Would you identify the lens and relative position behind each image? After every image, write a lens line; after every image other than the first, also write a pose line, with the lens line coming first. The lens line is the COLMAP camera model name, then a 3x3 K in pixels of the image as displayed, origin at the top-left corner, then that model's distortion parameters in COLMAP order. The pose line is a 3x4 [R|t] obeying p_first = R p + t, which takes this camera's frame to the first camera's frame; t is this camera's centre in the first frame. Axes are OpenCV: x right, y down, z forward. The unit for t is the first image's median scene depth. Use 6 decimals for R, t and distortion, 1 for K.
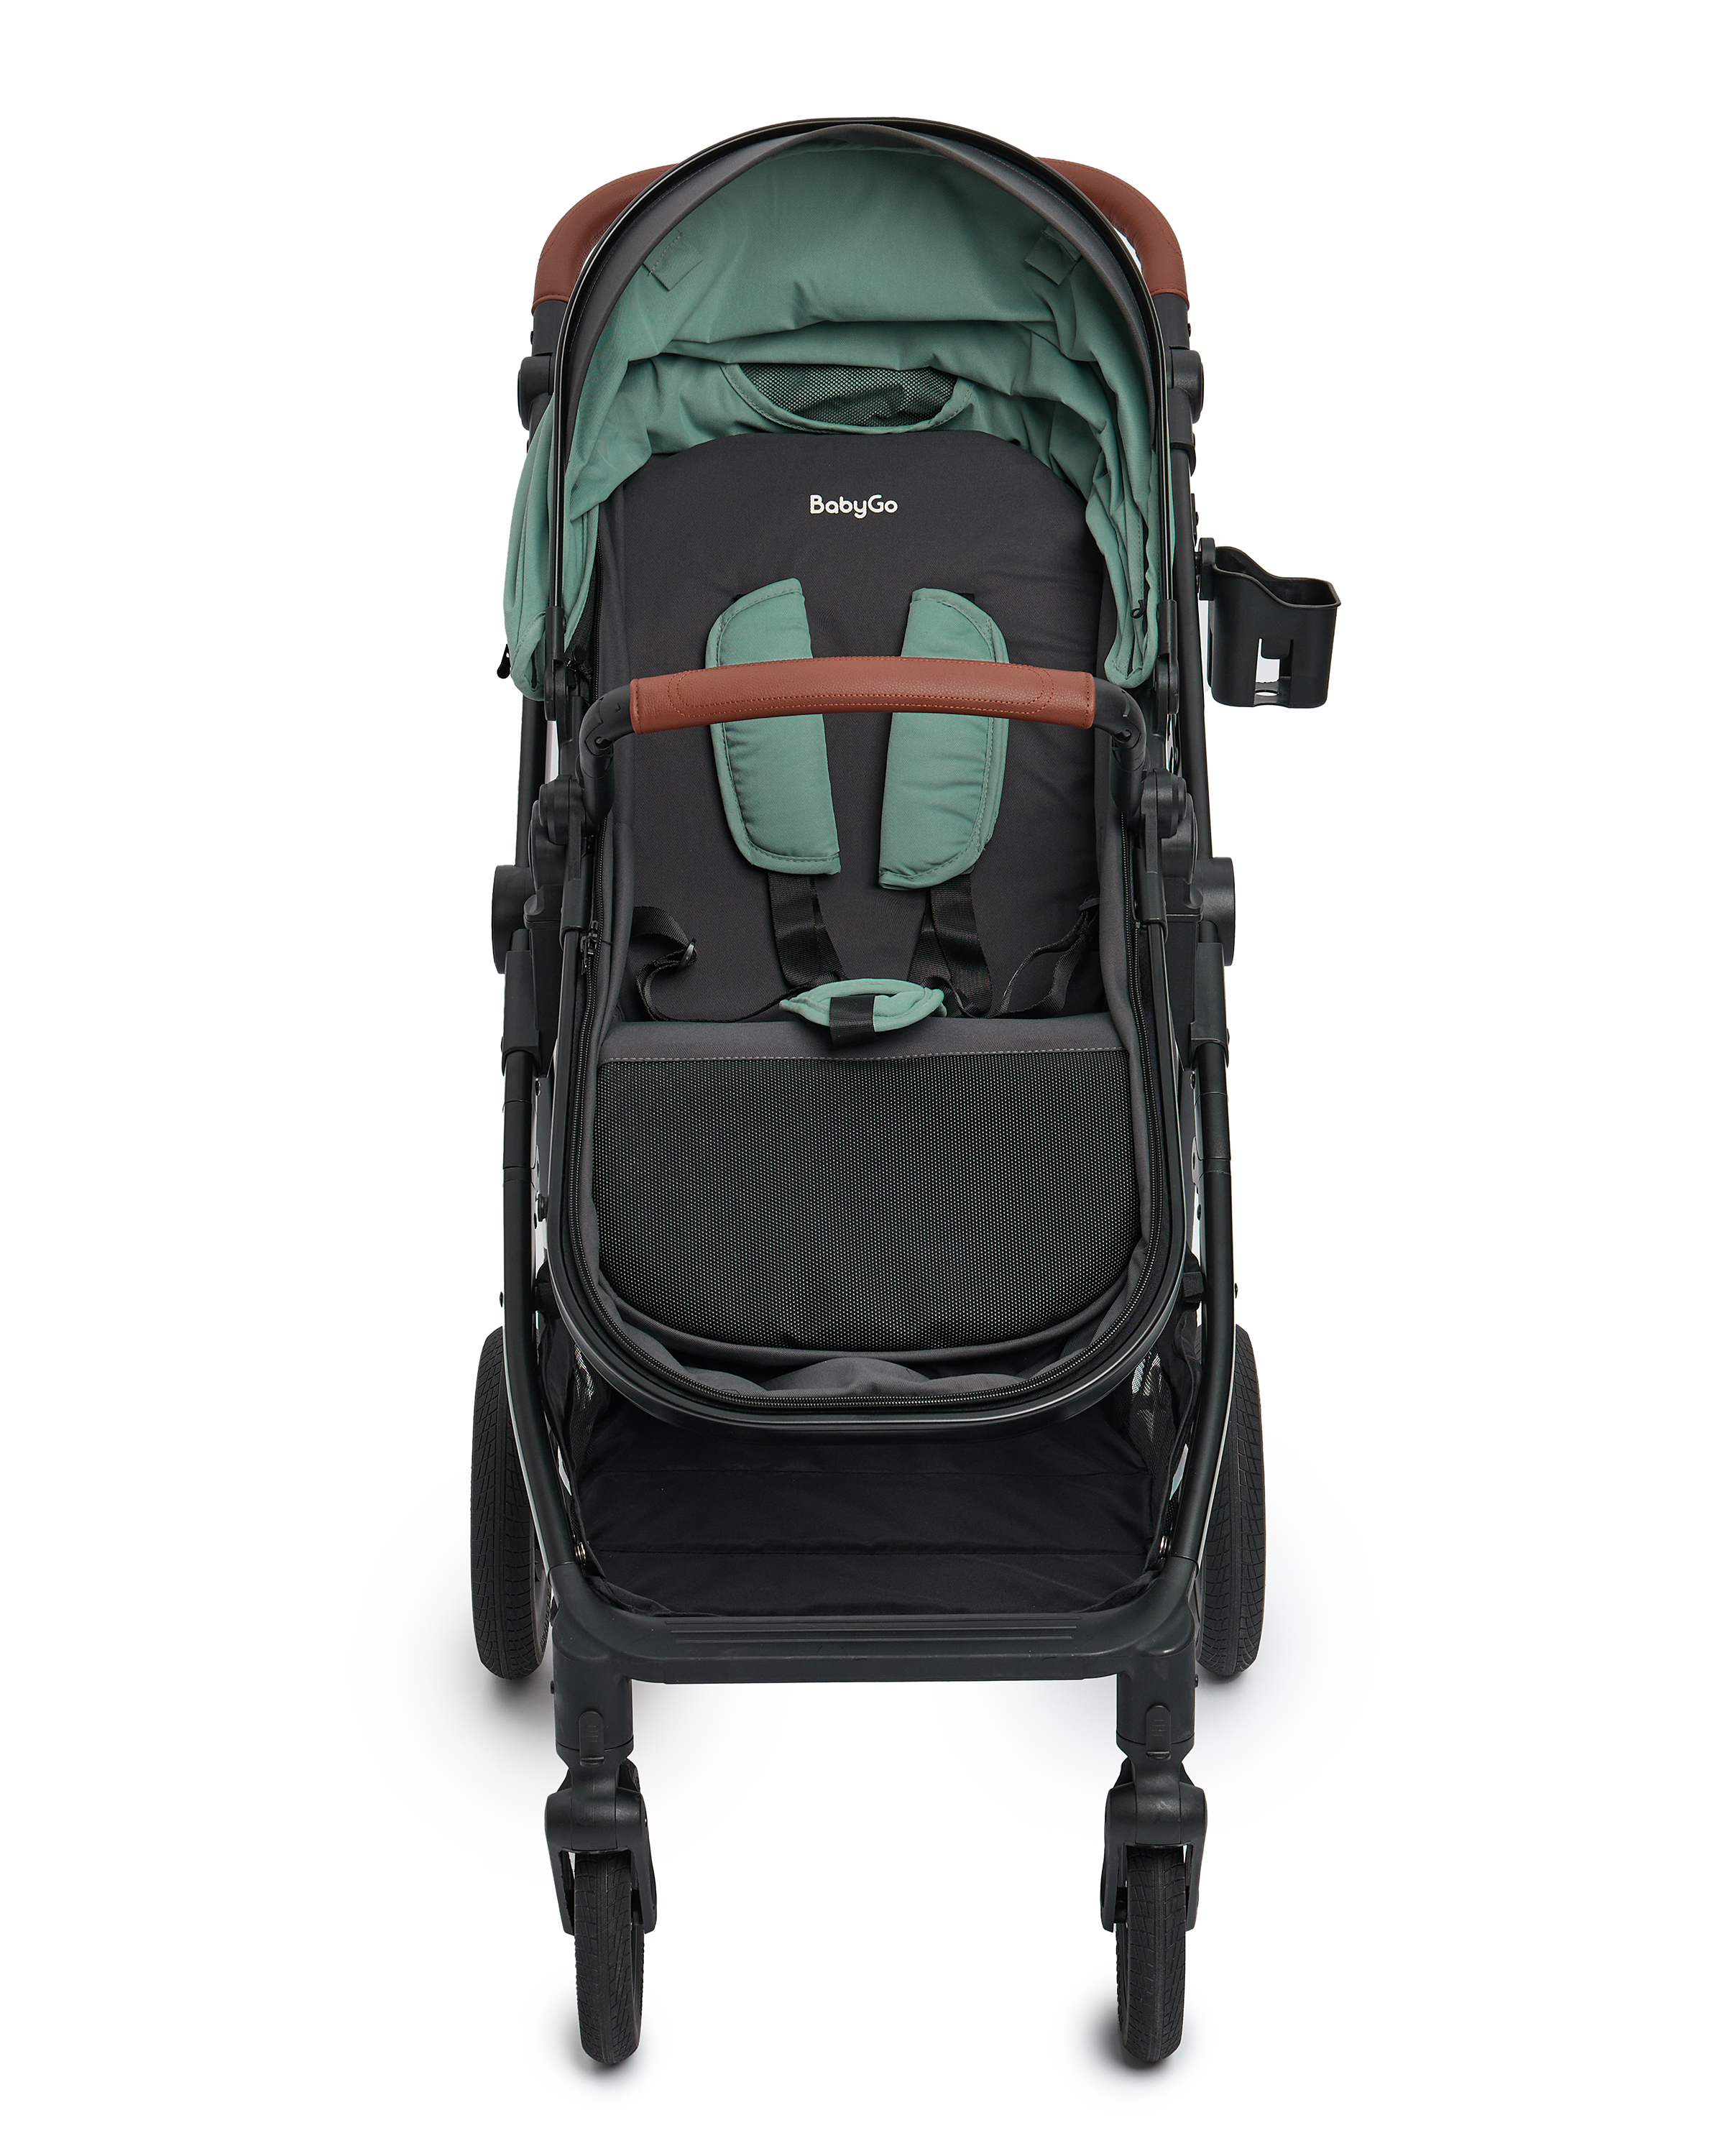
lens RADIAL K [[3760.6, 0, 797.9], [0, 3760.6, 977.9], [0, 0, 1]] dist [0.053049, -0.005039]
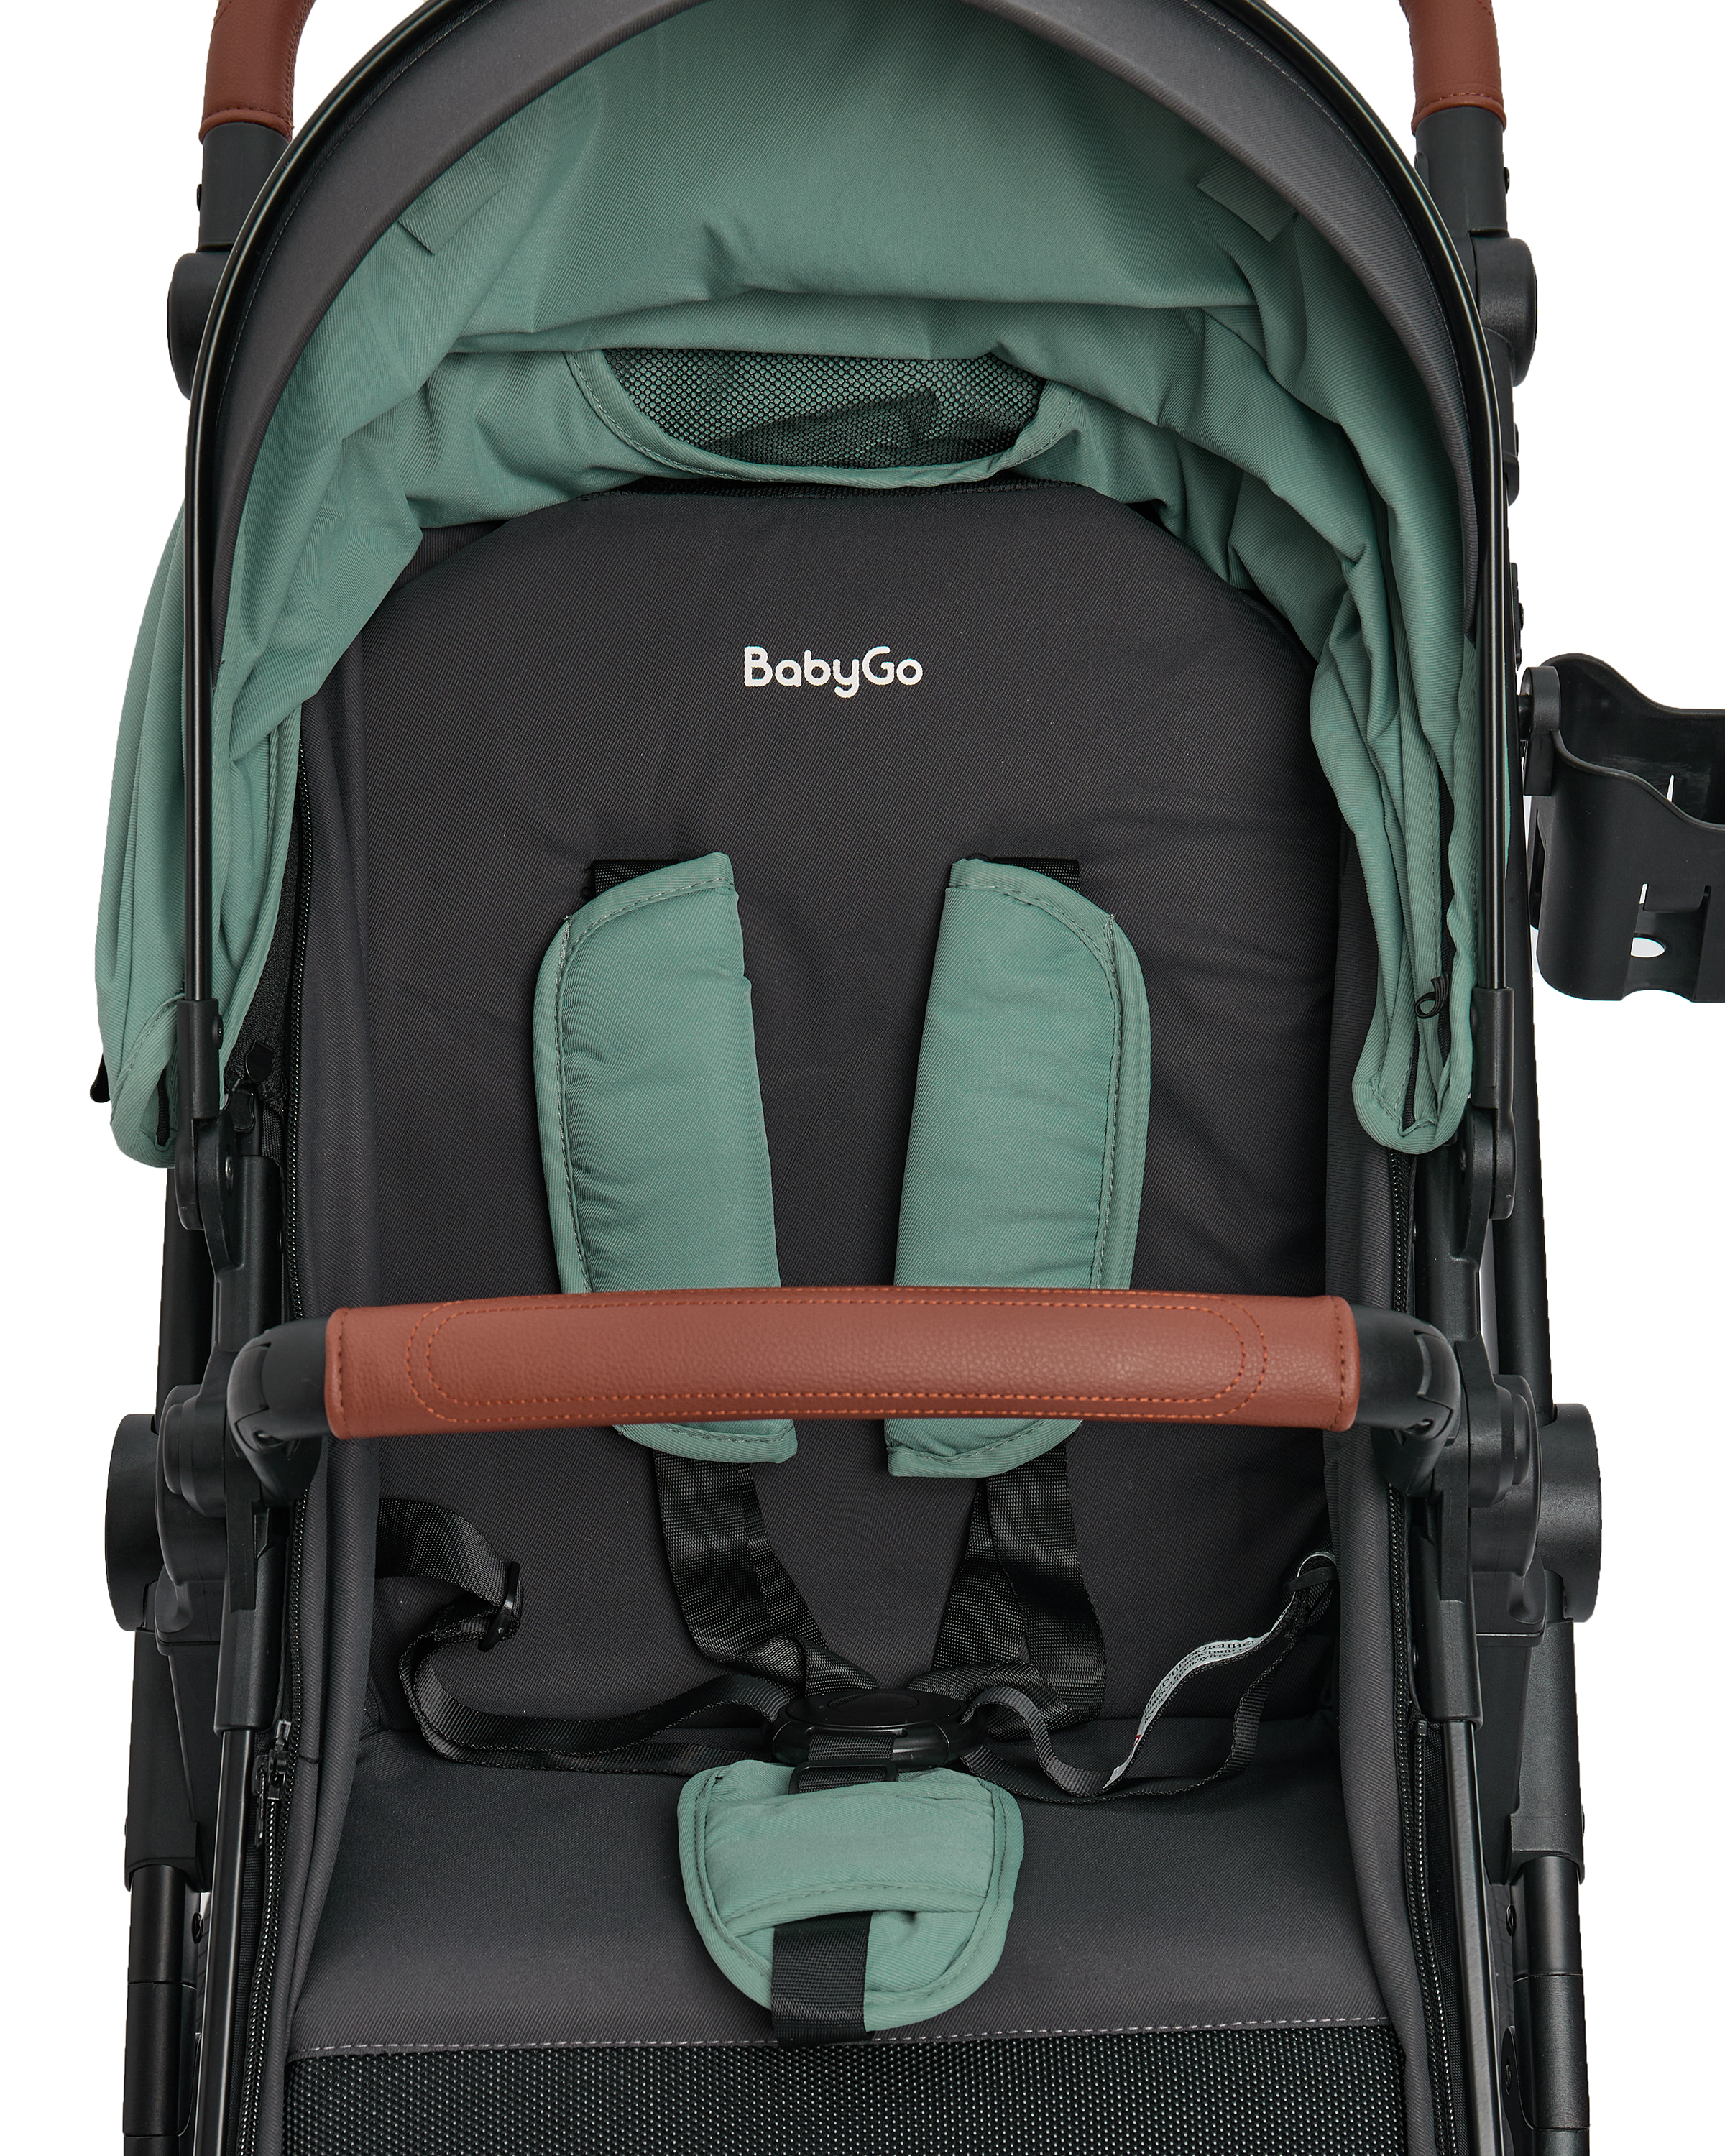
lens RADIAL K [[4044.9, 0, 821.4], [0, 4044.9, 1007.8], [0, 0, 1]] dist [0.042275, 0.176353]
pose [[0.999995, -0.002648, -0.001714, 0.014254], [0.002972, 0.972853, 0.231406, -0.206310], [0.001055, -0.231410, 0.972856, 0.485621]]
